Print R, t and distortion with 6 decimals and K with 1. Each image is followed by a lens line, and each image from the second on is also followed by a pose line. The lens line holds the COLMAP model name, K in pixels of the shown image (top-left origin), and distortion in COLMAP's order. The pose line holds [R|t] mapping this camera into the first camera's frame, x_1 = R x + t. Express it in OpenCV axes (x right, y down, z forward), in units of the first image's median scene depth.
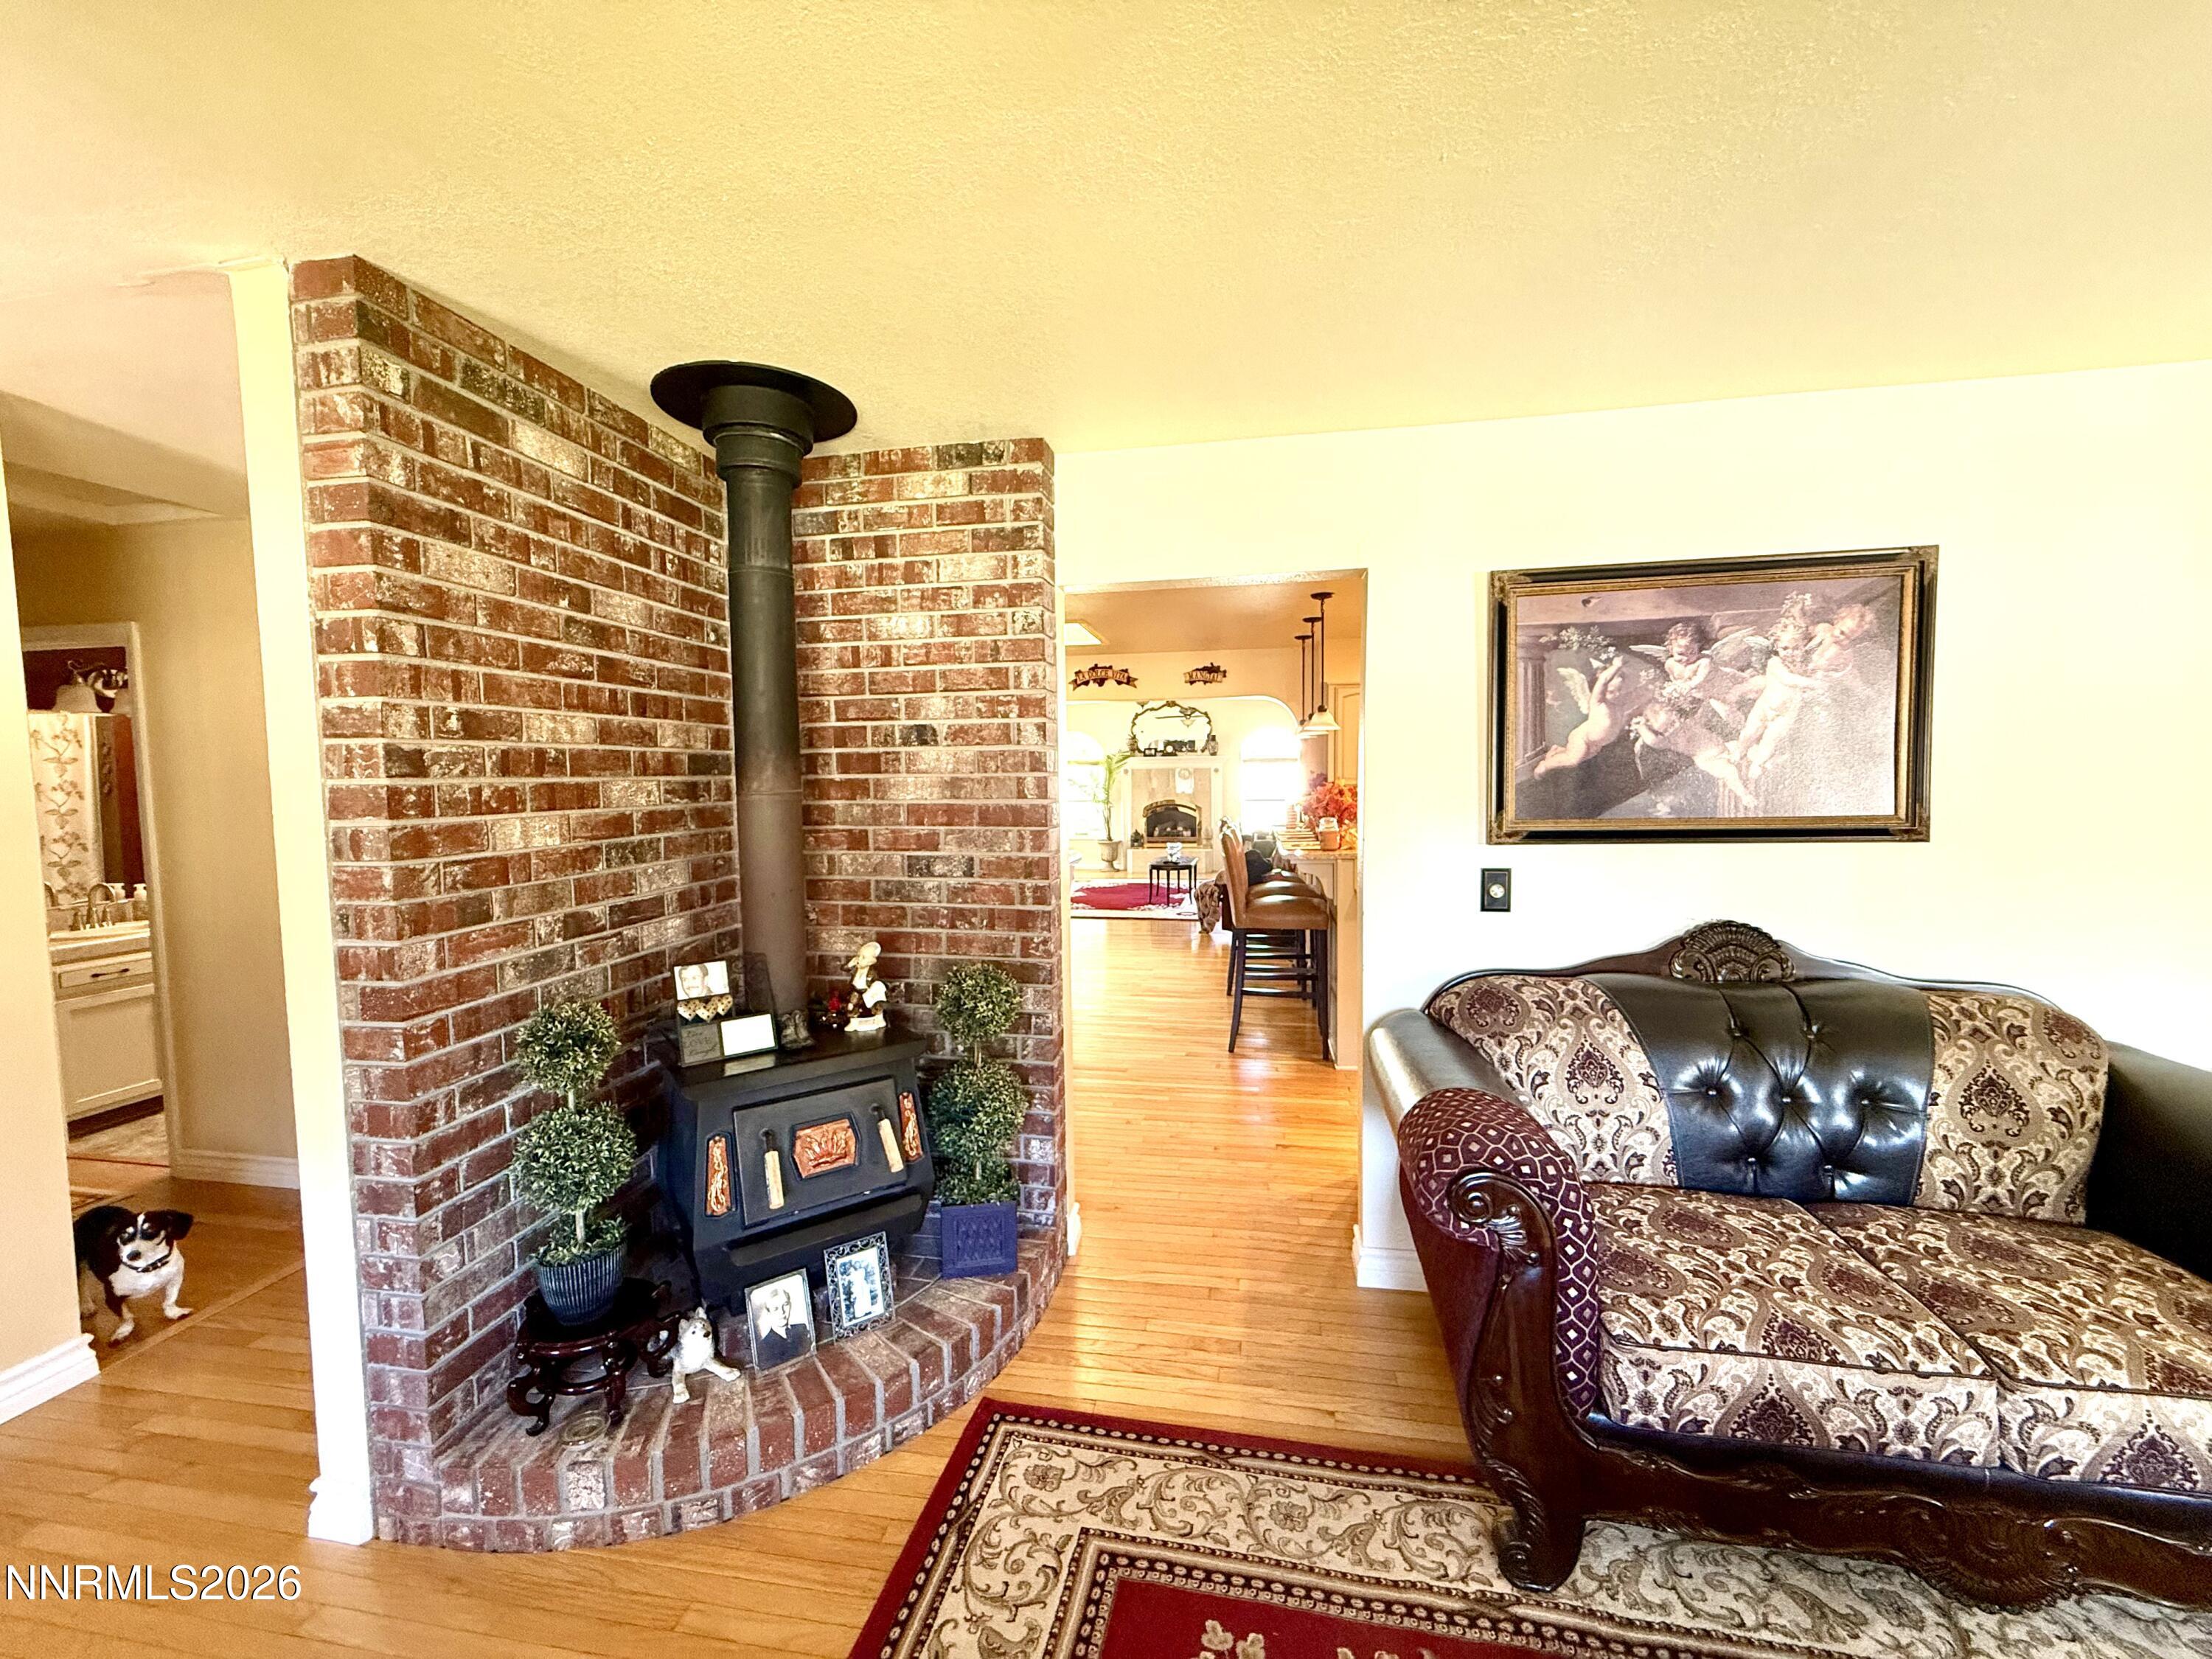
lens RADIAL K [[879.9, 0, 1106.0], [0, 879.9, 829.5], [0, 0, 1]] dist [-0.000331, 0.000038]
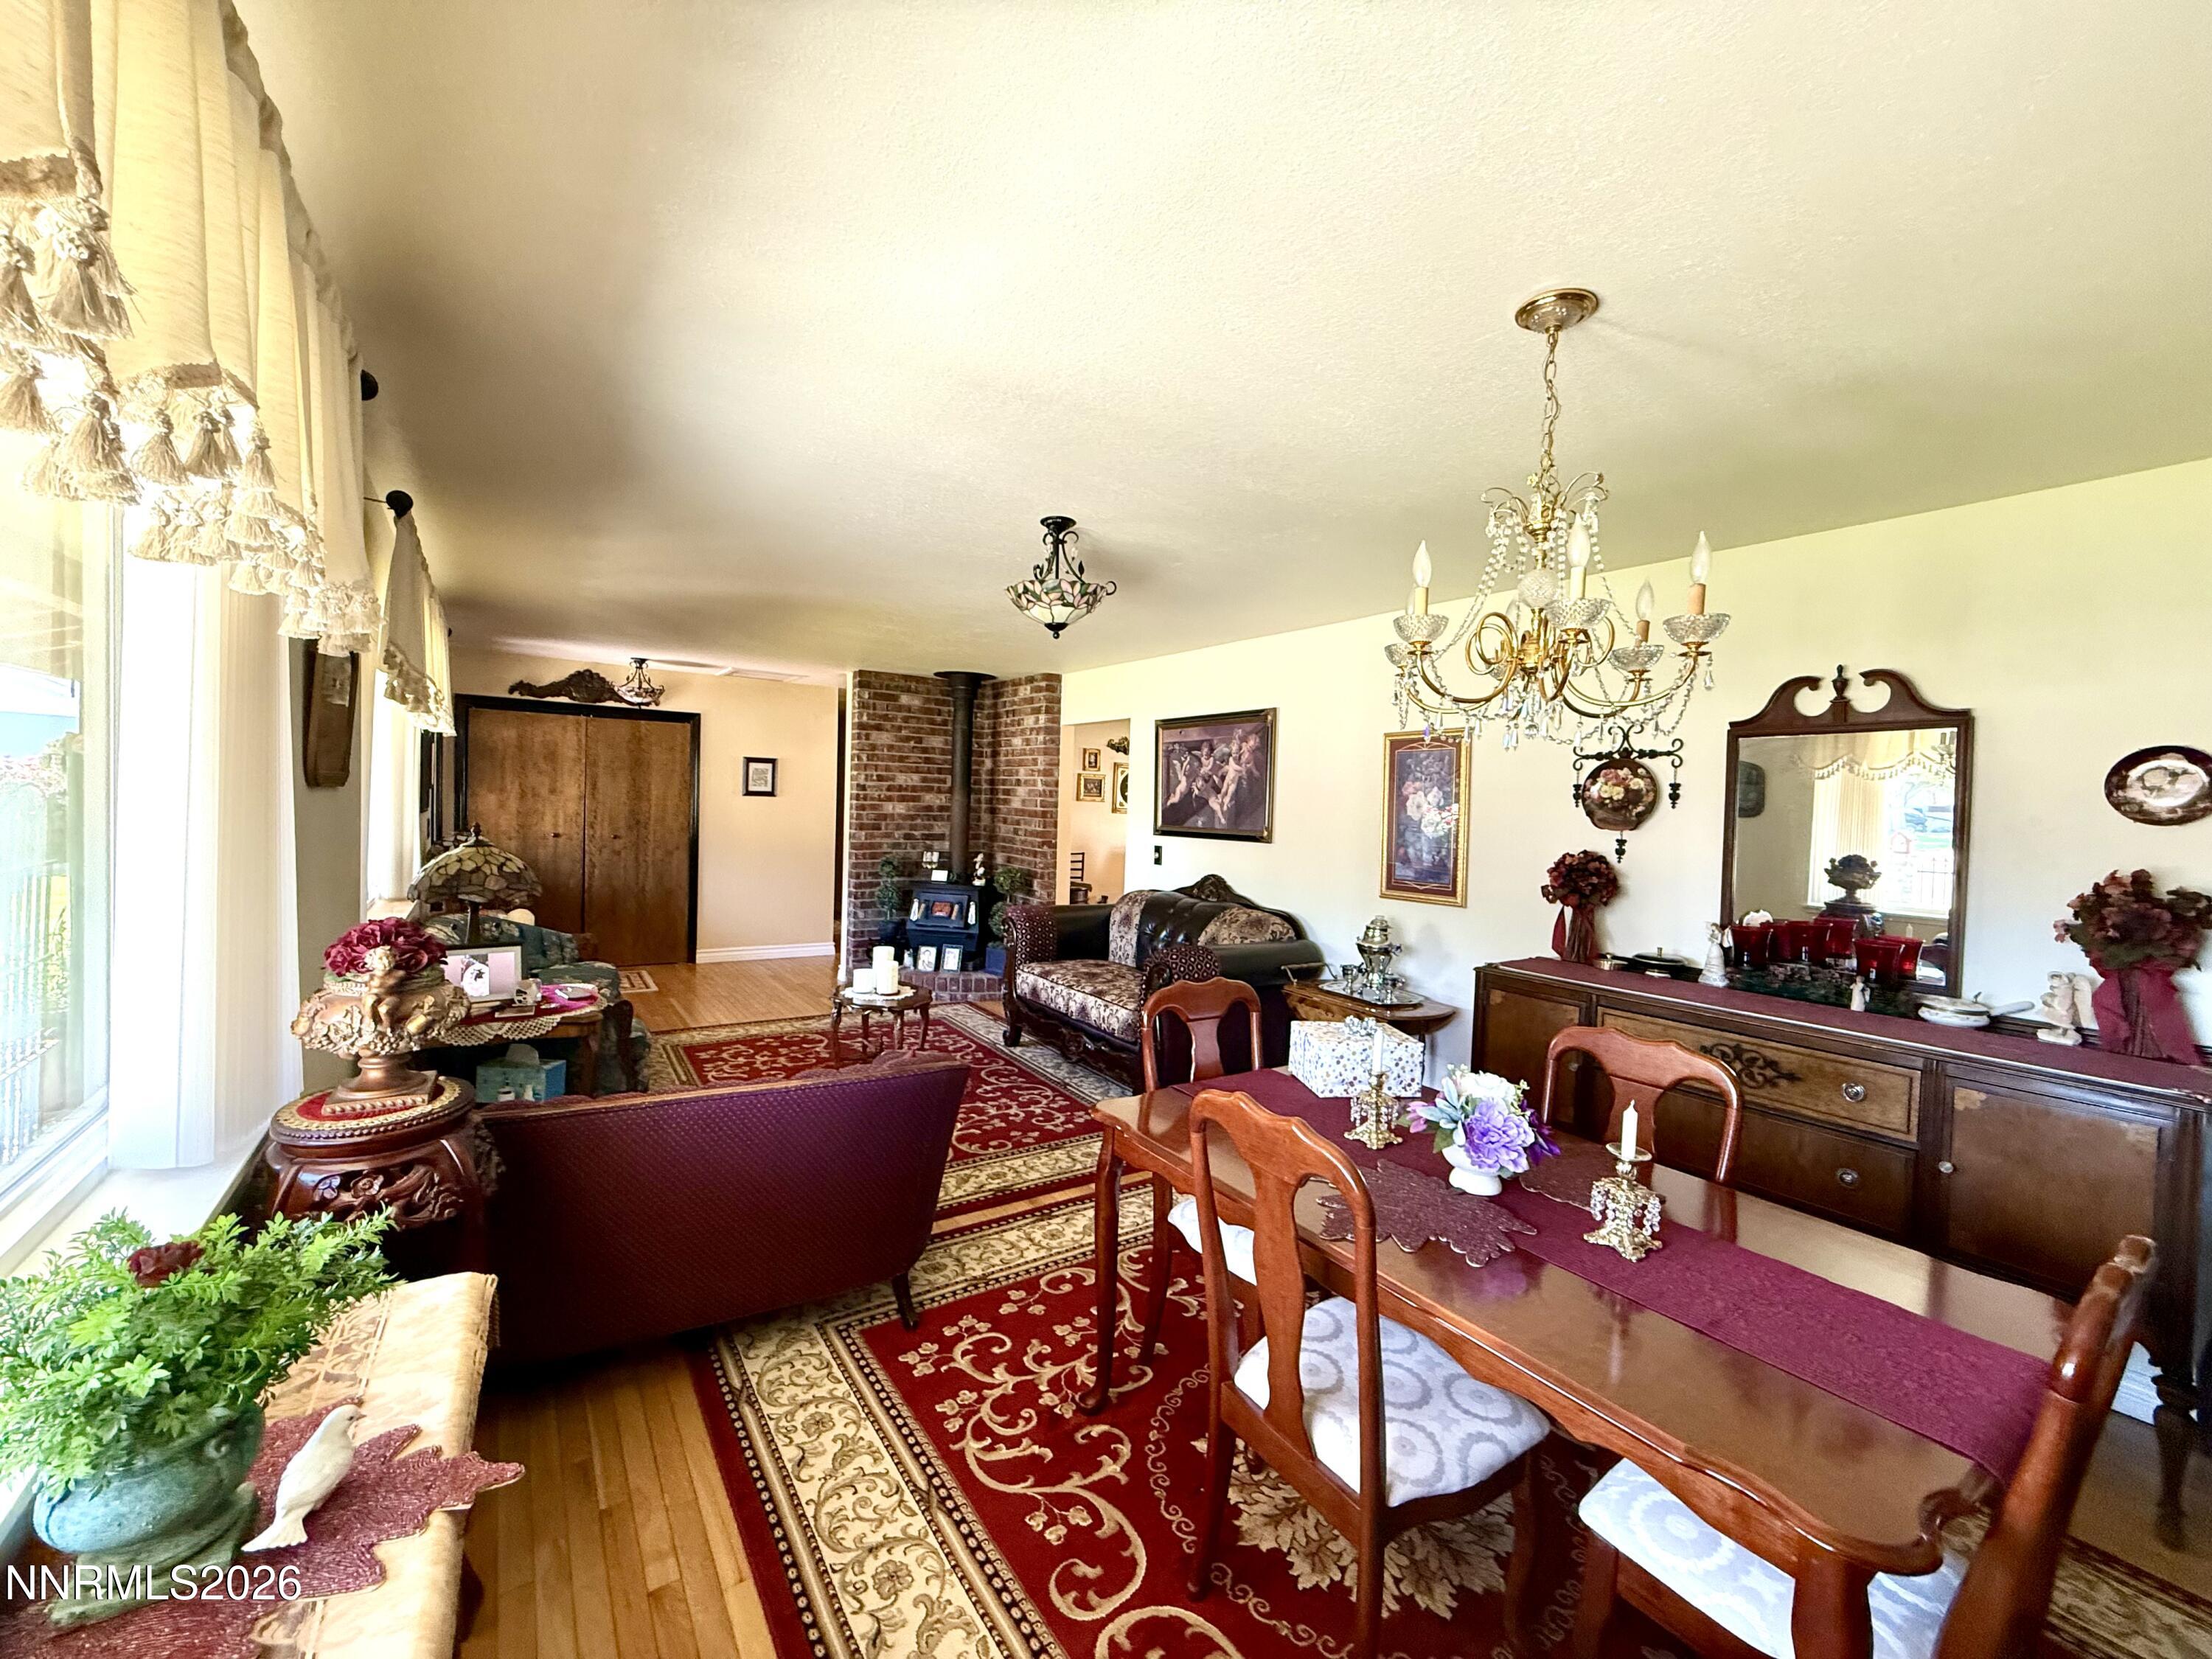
lens RADIAL K [[879.9, 0, 1106.0], [0, 879.9, 829.5], [0, 0, 1]] dist [-0.000331, 0.000038]
pose [[0.706874, 0.061157, -0.704691, 2.292867], [-0.087386, 0.996174, -0.001203, 0.018872], [0.701921, 0.062431, 0.709514, -0.860546]]
